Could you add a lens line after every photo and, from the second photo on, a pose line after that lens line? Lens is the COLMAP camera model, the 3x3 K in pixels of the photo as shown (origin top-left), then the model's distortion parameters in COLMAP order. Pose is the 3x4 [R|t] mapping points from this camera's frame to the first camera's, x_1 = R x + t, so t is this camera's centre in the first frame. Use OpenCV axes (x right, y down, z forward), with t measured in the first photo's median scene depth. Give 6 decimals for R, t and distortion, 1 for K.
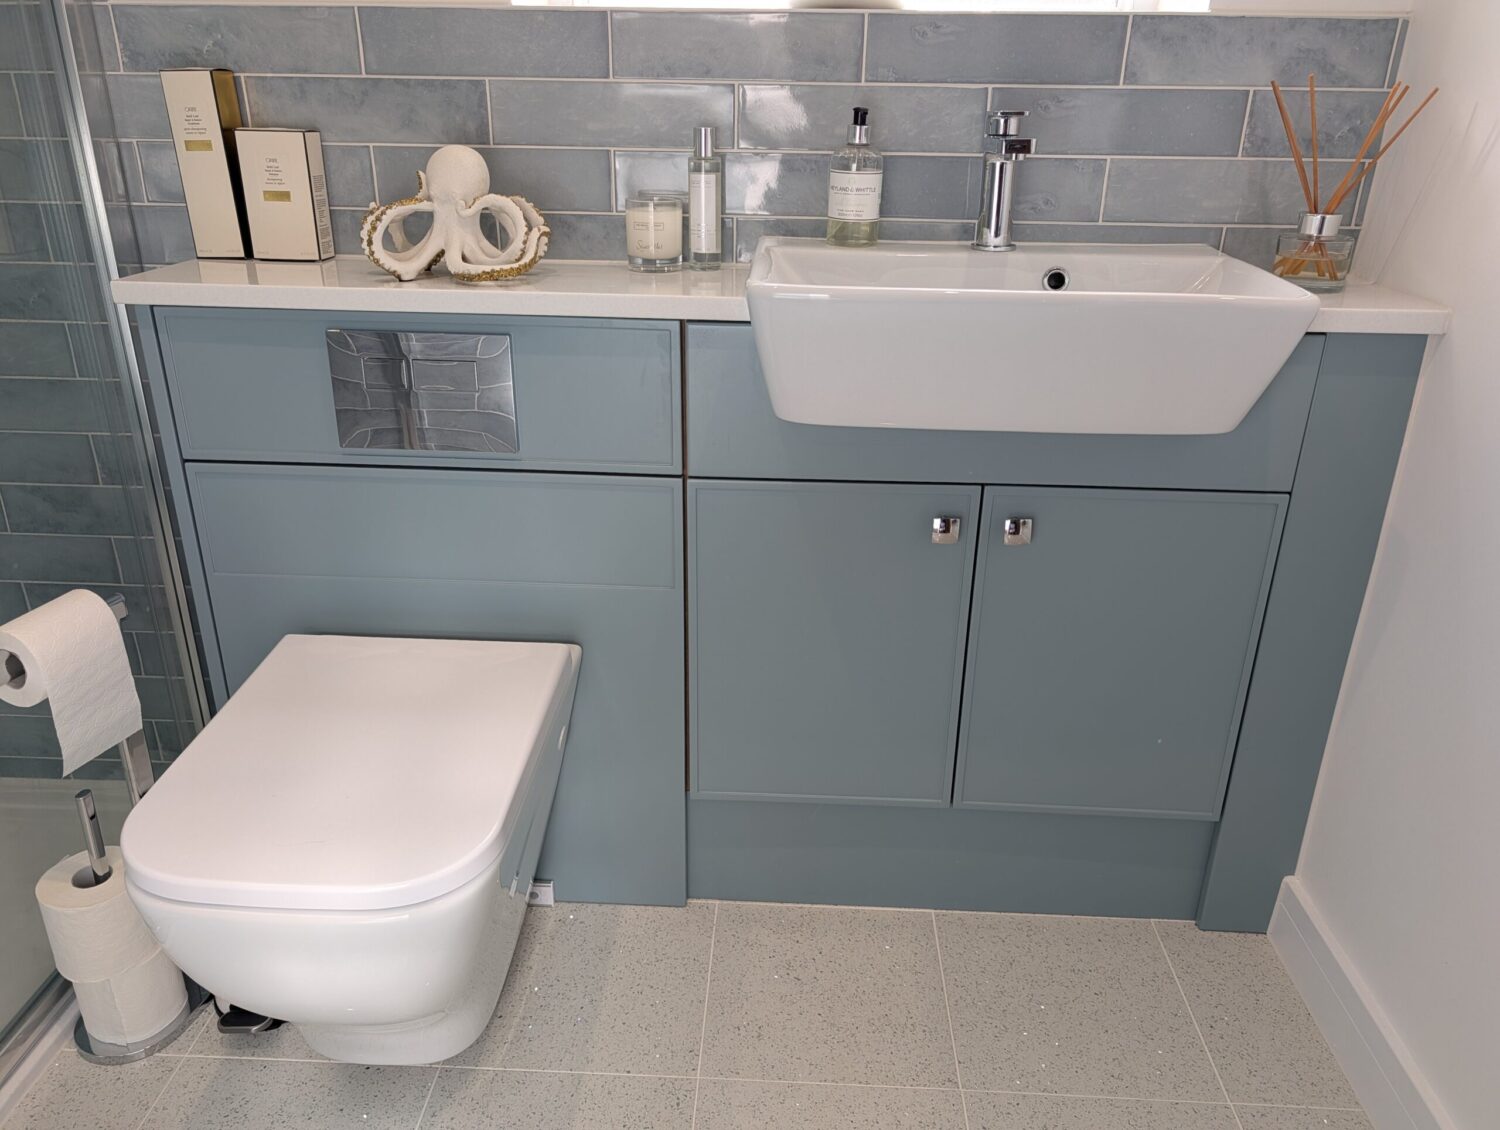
lens RADIAL K [[1083.4, 0, 750.0], [0, 1083.4, 565.0], [0, 0, 1]] dist [-0.002866, -0.002623]
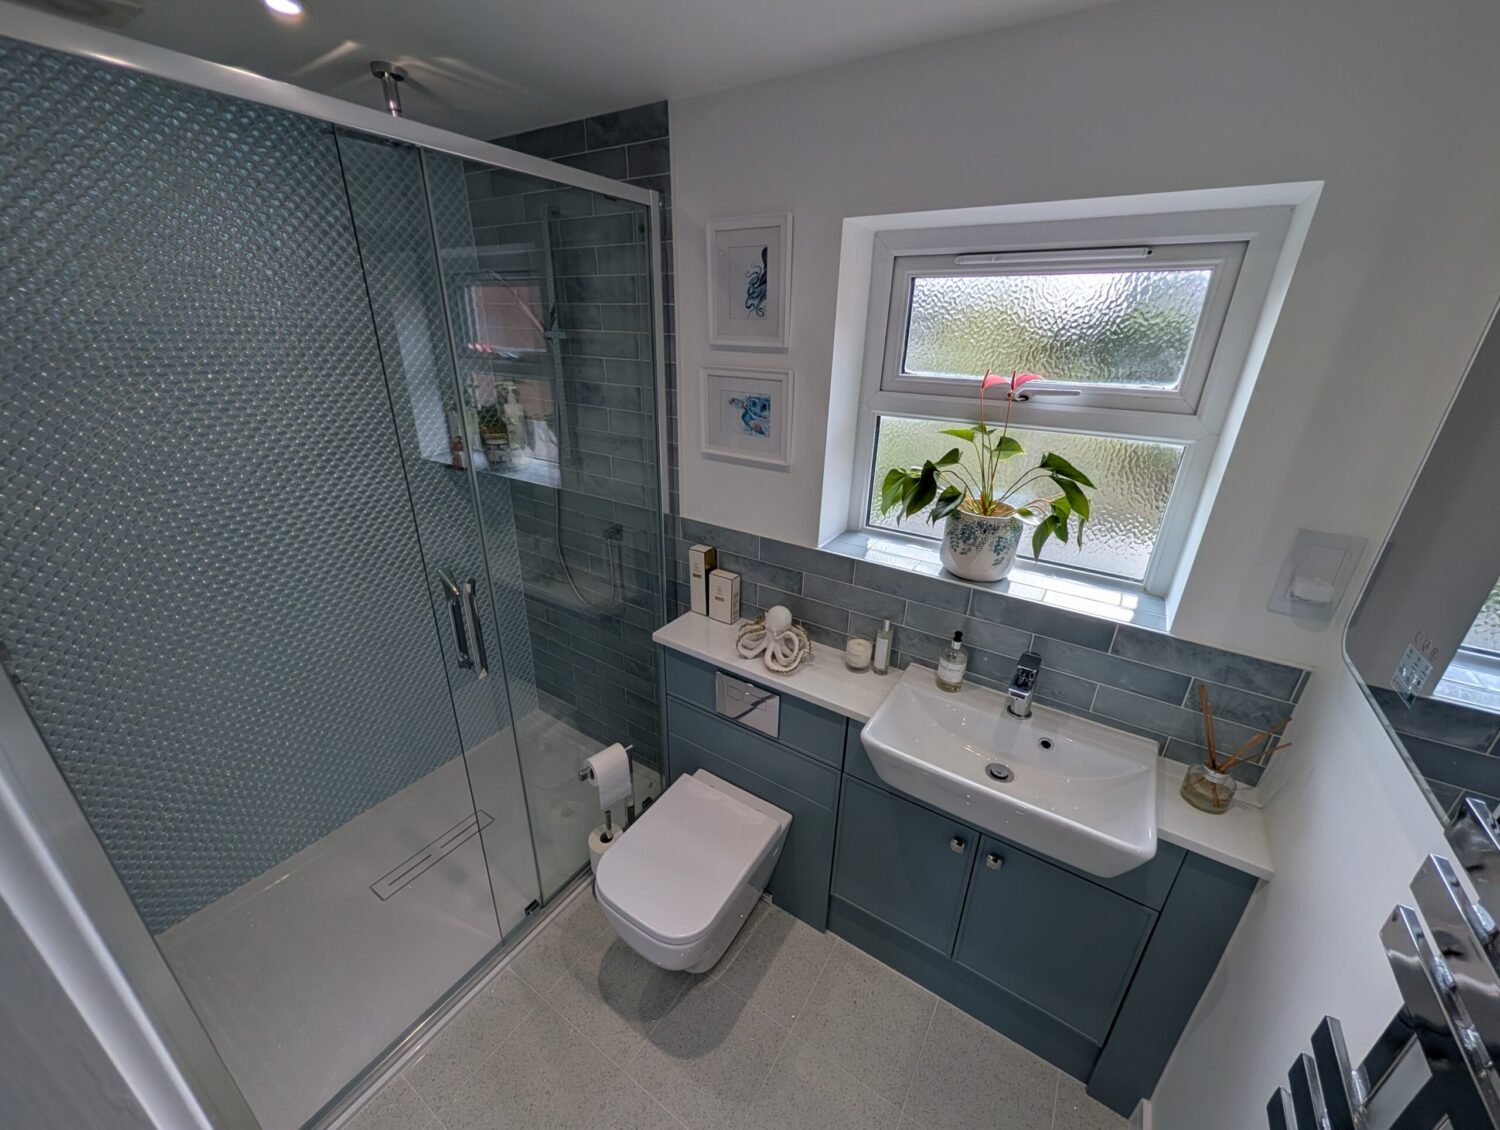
lens RADIAL K [[560.2, 0, 755.3], [0, 560.2, 549.3], [0, 0, 1]] dist [0.000010, -0.004143]
pose [[0.869259, 0.196032, -0.453828, 0.216119], [-0.212268, 0.977089, 0.015481, -0.507295], [0.446465, 0.082876, 0.890955, -0.147792]]
